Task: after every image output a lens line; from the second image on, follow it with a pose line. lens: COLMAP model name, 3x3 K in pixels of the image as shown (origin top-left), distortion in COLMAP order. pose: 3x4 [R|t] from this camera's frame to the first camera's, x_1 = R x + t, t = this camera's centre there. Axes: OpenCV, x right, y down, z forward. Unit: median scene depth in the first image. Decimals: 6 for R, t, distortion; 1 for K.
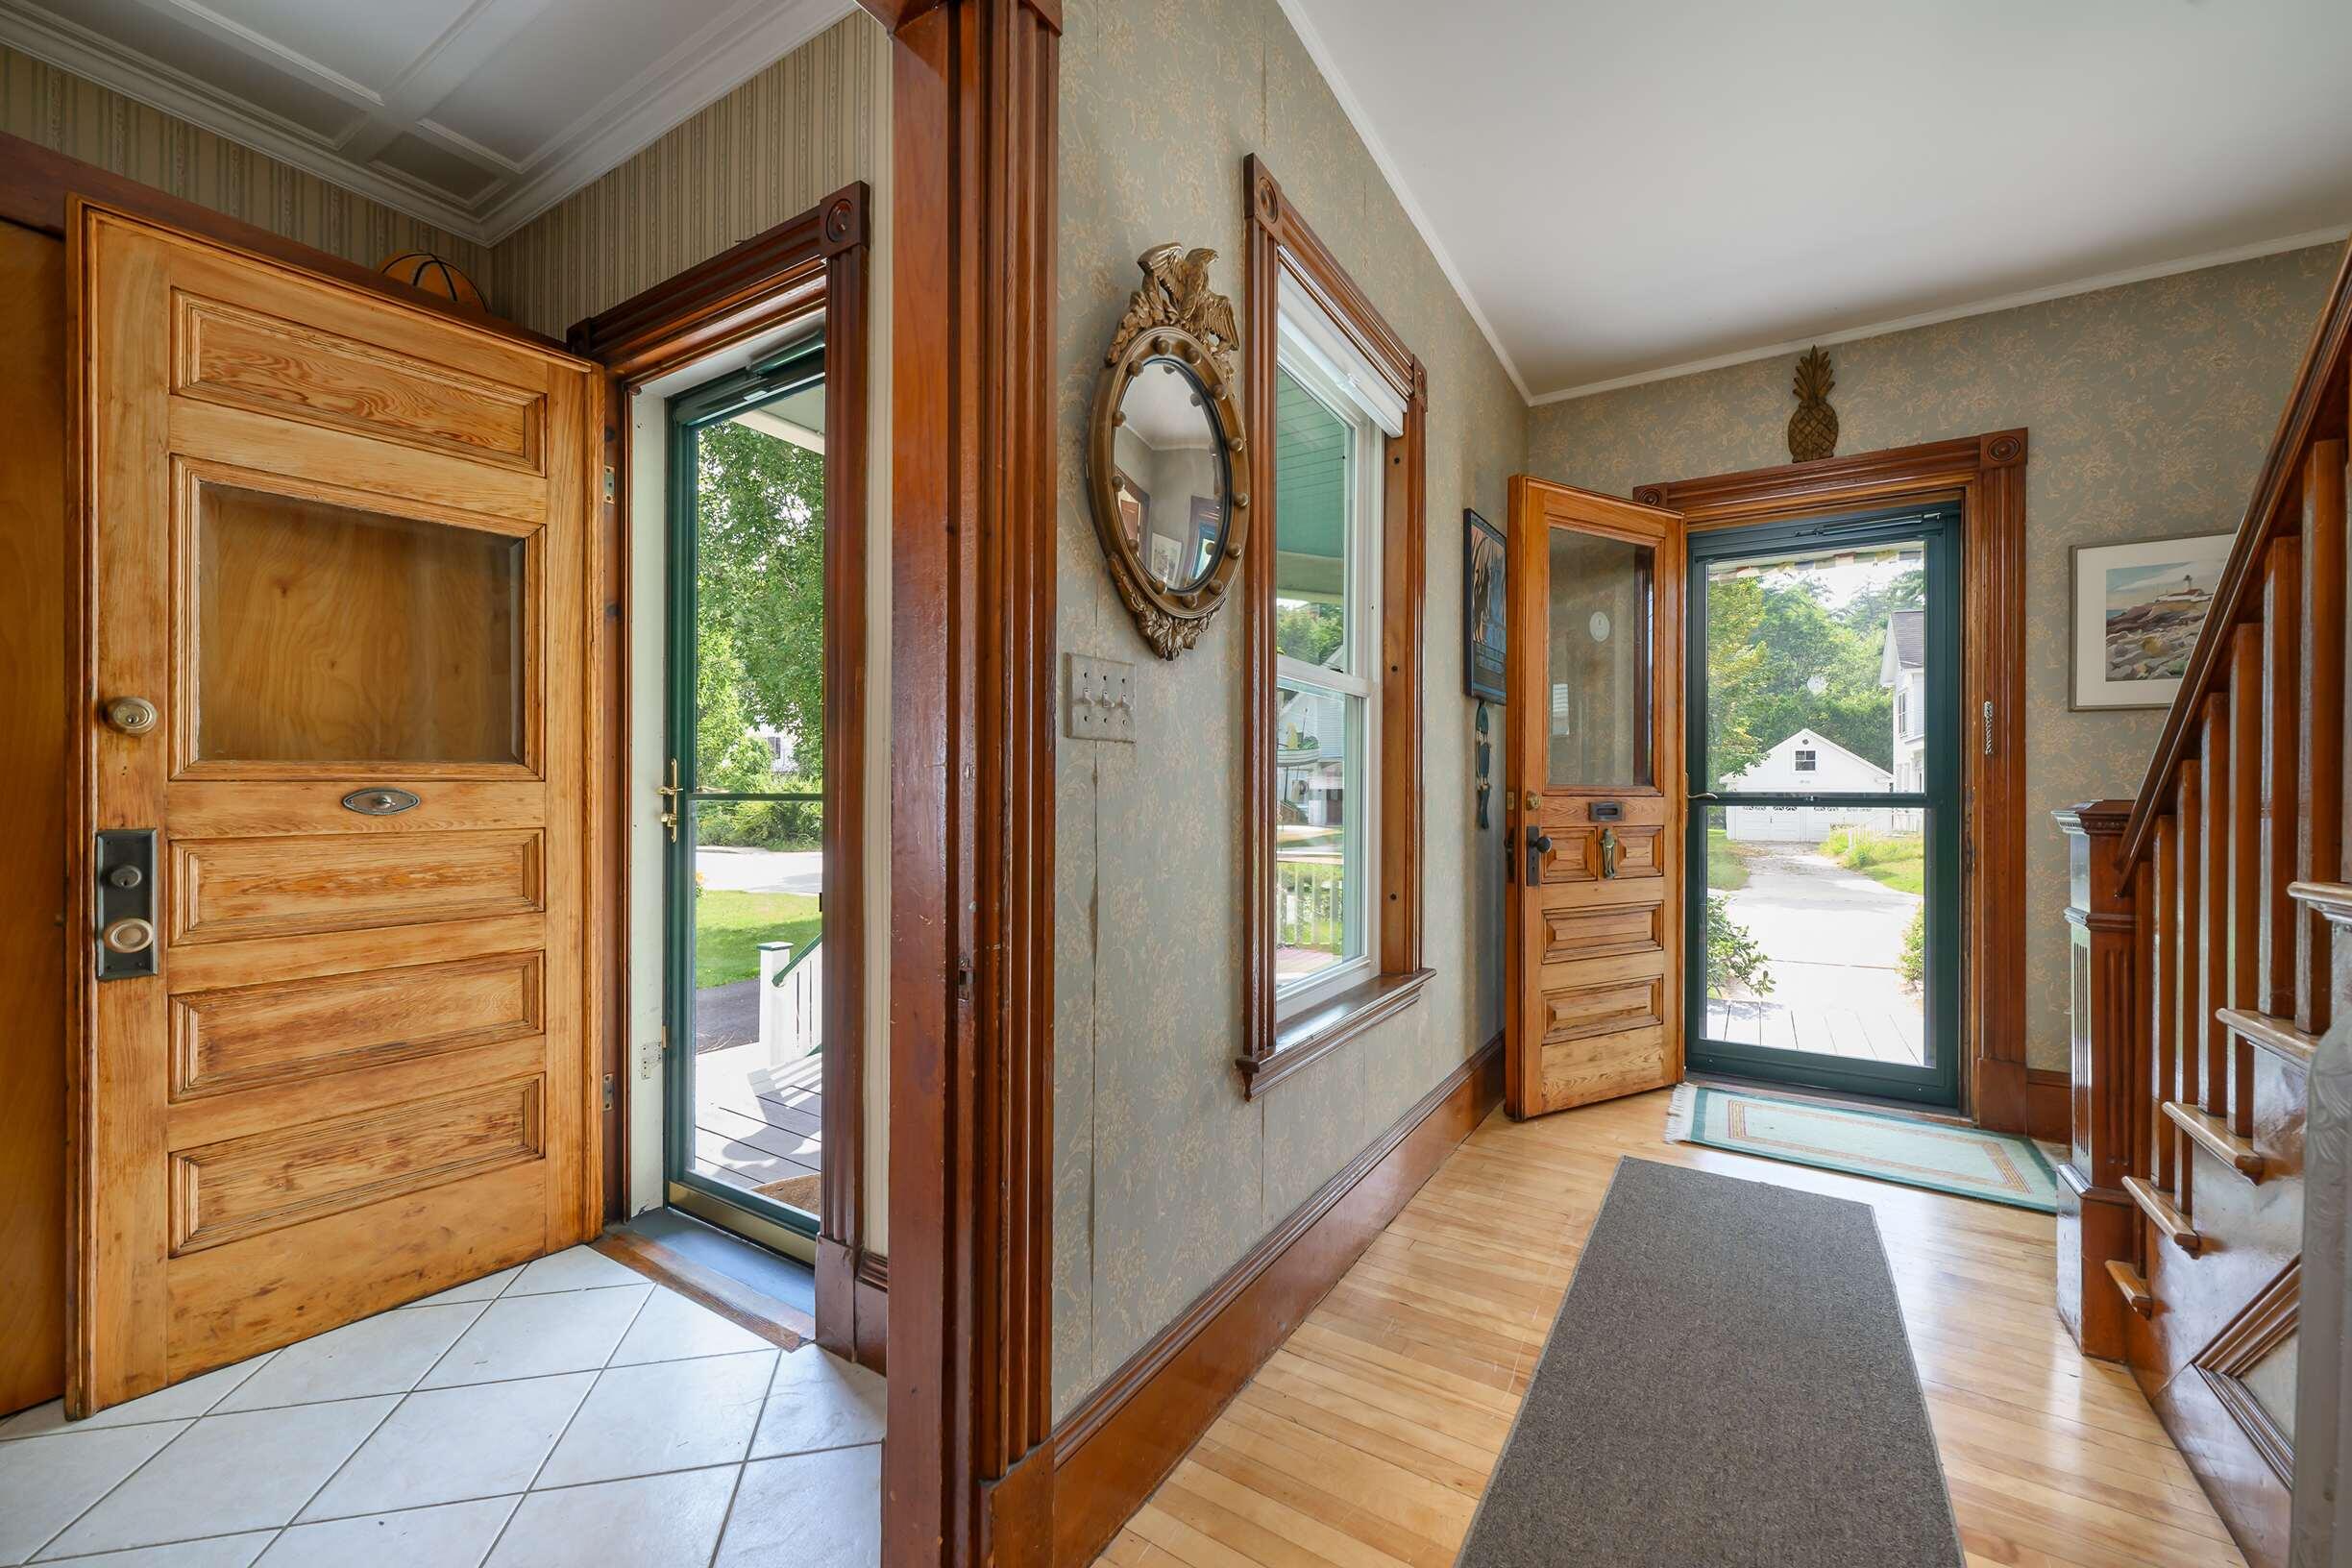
lens RADIAL K [[934.1, 0, 1171.8], [0, 934.1, 784.9], [0, 0, 1]] dist [-0.001400, -0.000197]
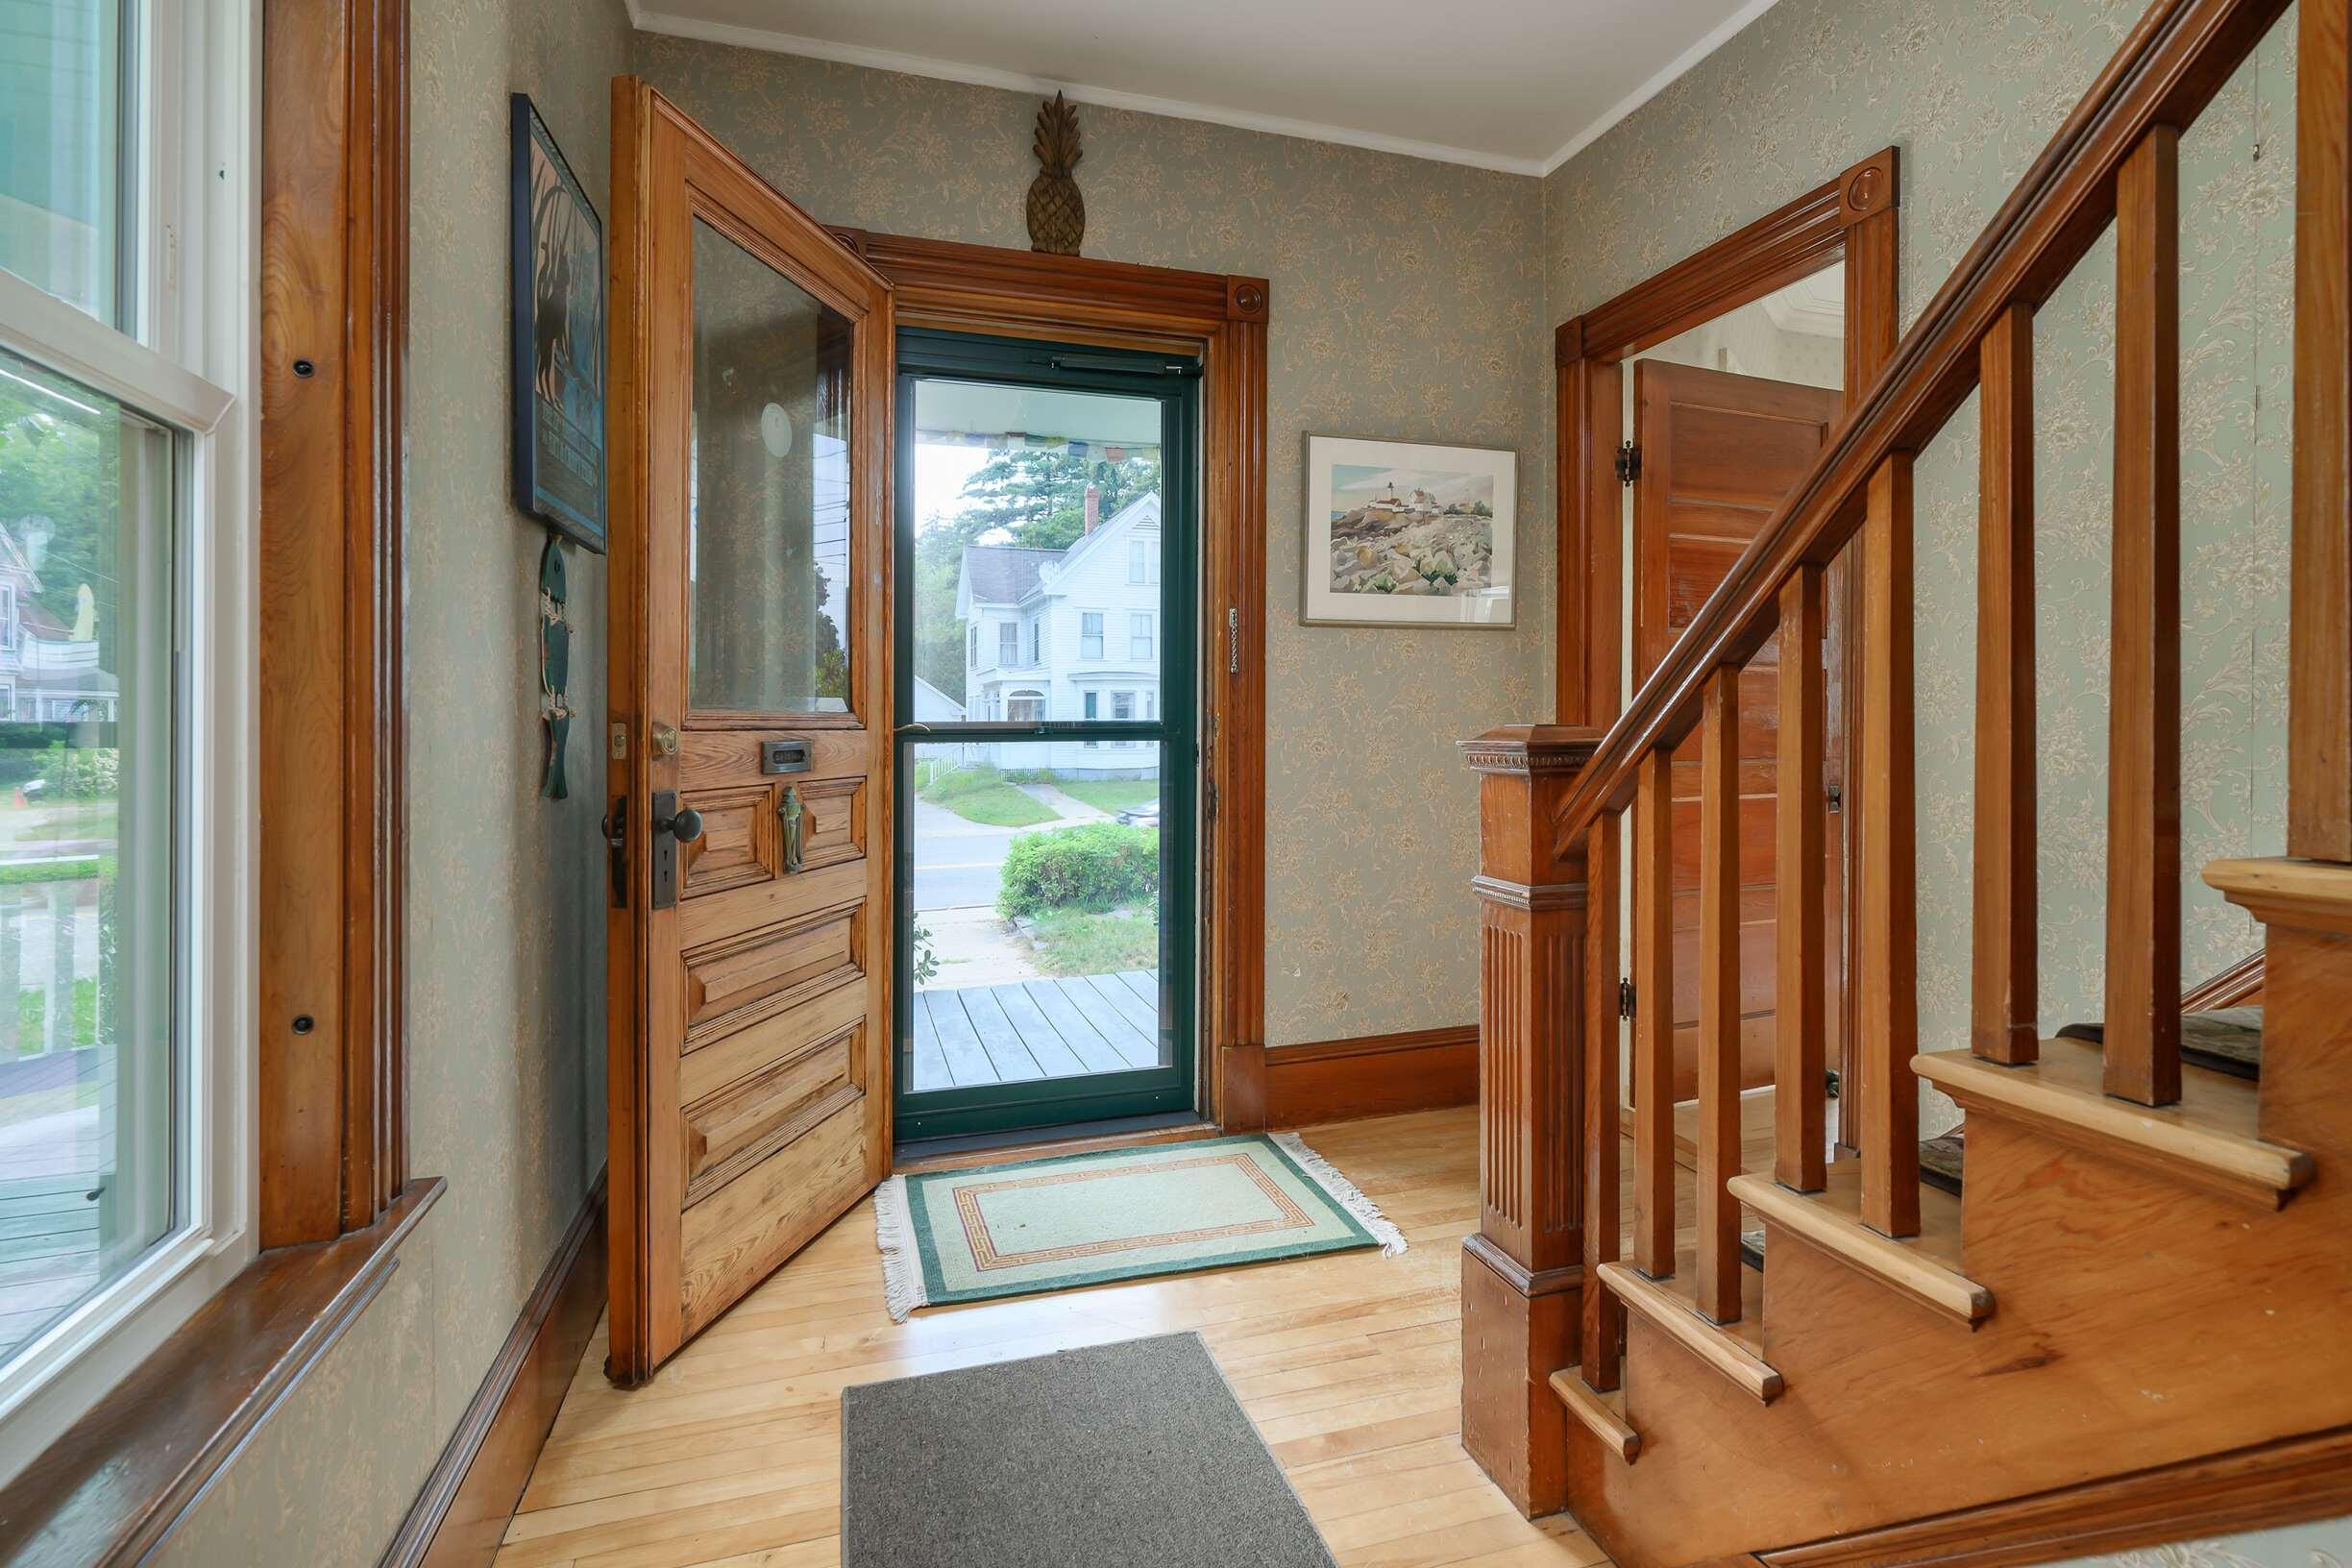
lens RADIAL K [[1113.9, 0, 1200.1], [0, 1113.9, 716.8], [0, 0, 1]] dist [-0.003999, 0.000342]
pose [[0.638914, -0.002249, 0.769275, 0.108027], [0.003458, 0.999994, 0.000052, 0.005224], [-0.769271, 0.002627, 0.638918, 0.389760]]
